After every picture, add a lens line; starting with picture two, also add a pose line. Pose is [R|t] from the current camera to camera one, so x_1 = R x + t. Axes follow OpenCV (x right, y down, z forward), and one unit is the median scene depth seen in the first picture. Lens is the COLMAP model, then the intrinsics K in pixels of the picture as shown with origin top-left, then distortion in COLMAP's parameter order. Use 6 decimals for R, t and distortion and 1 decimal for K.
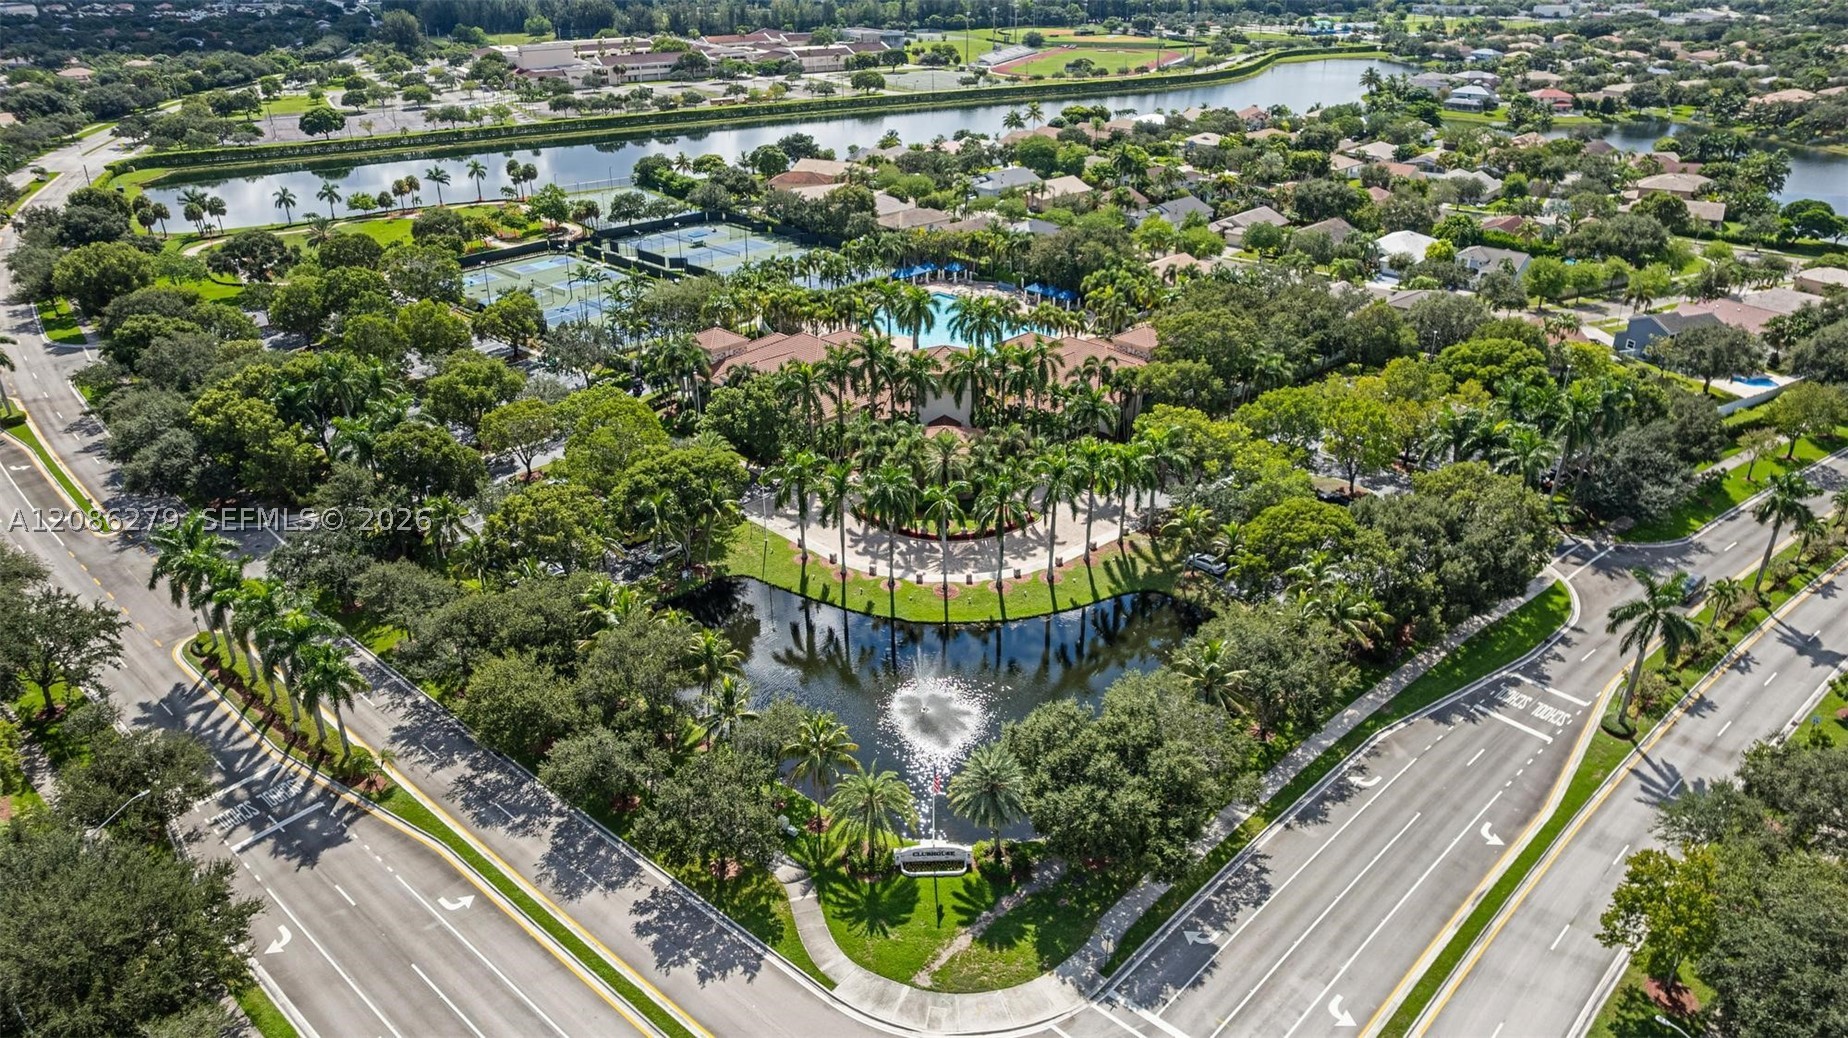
lens RADIAL K [[1226.7, 0, 924.0], [0, 1226.7, 519.0], [0, 0, 1]] dist [-0.114882, 0.114144]
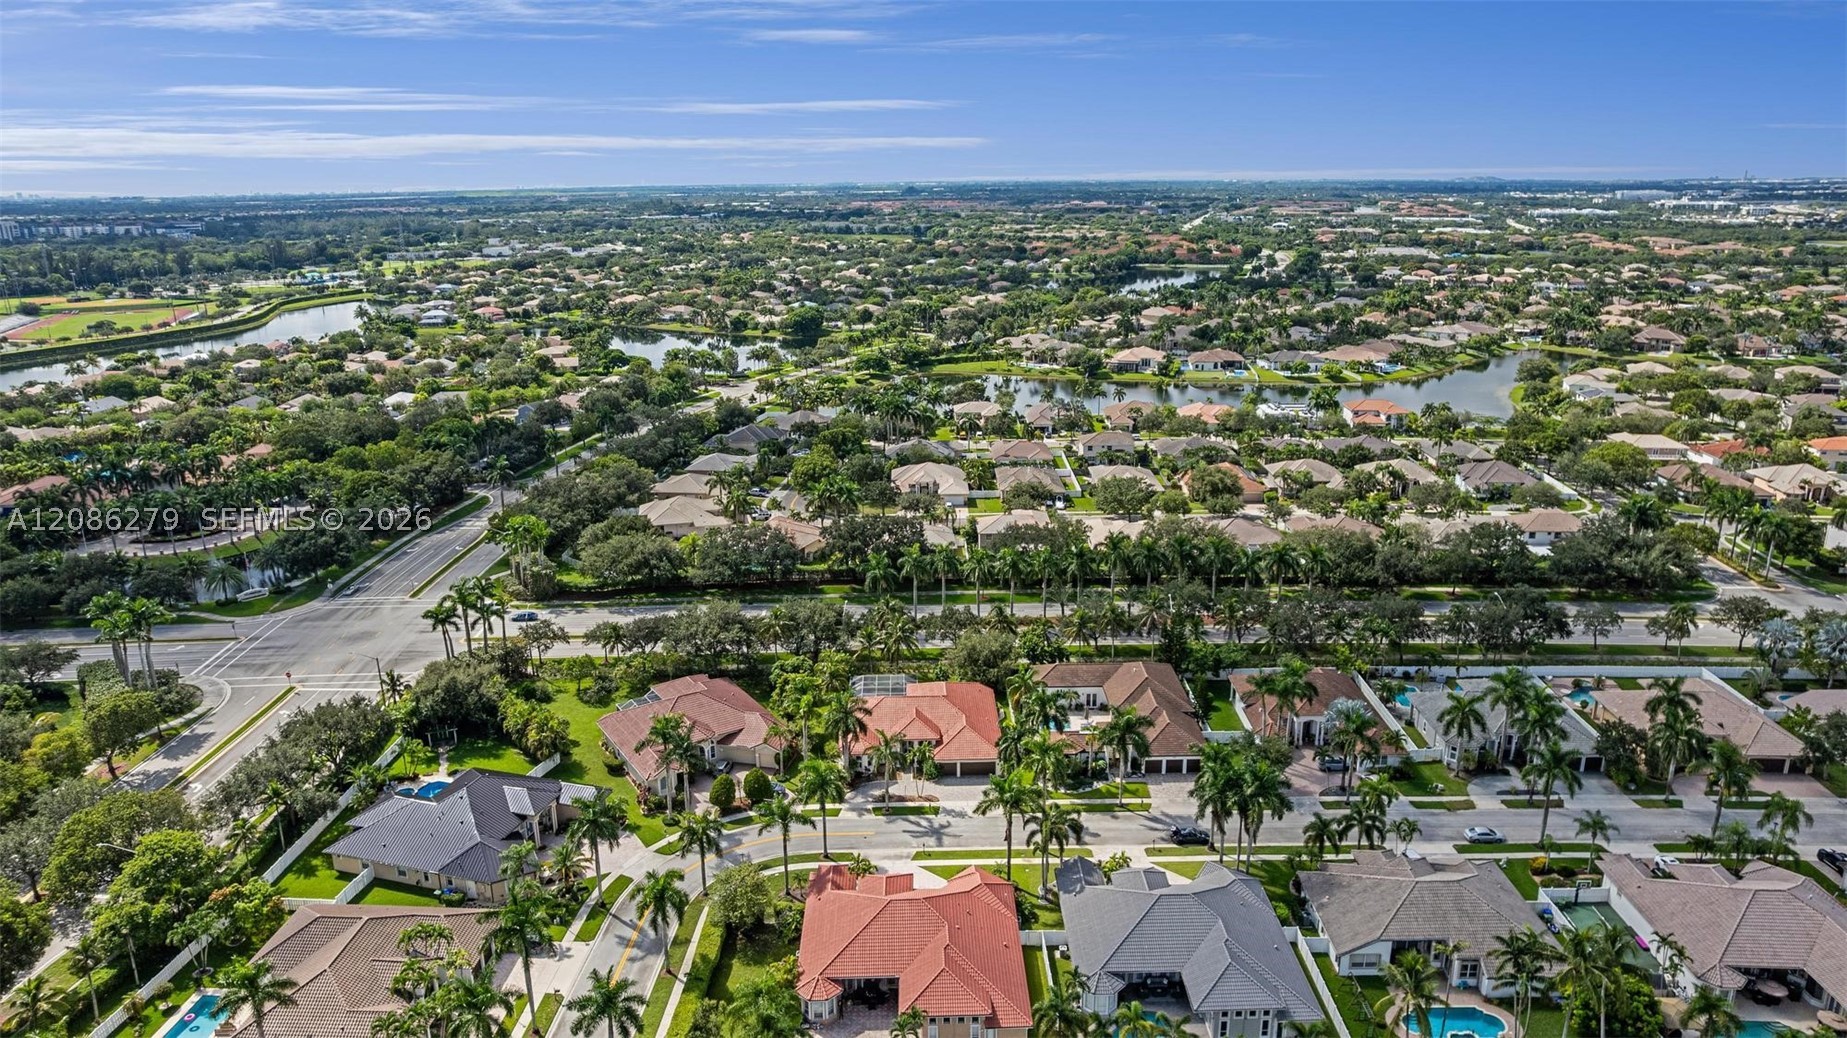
lens RADIAL K [[1226.0, 0, 923.5], [0, 1226.0, 519.0], [0, 0, 1]] dist [-0.114882, 0.114144]
pose [[0.720310, -0.190043, 0.667112, -0.102823], [0.308503, 0.949154, -0.062714, 0.117487], [-0.621273, 0.250979, 0.742313, -0.297974]]
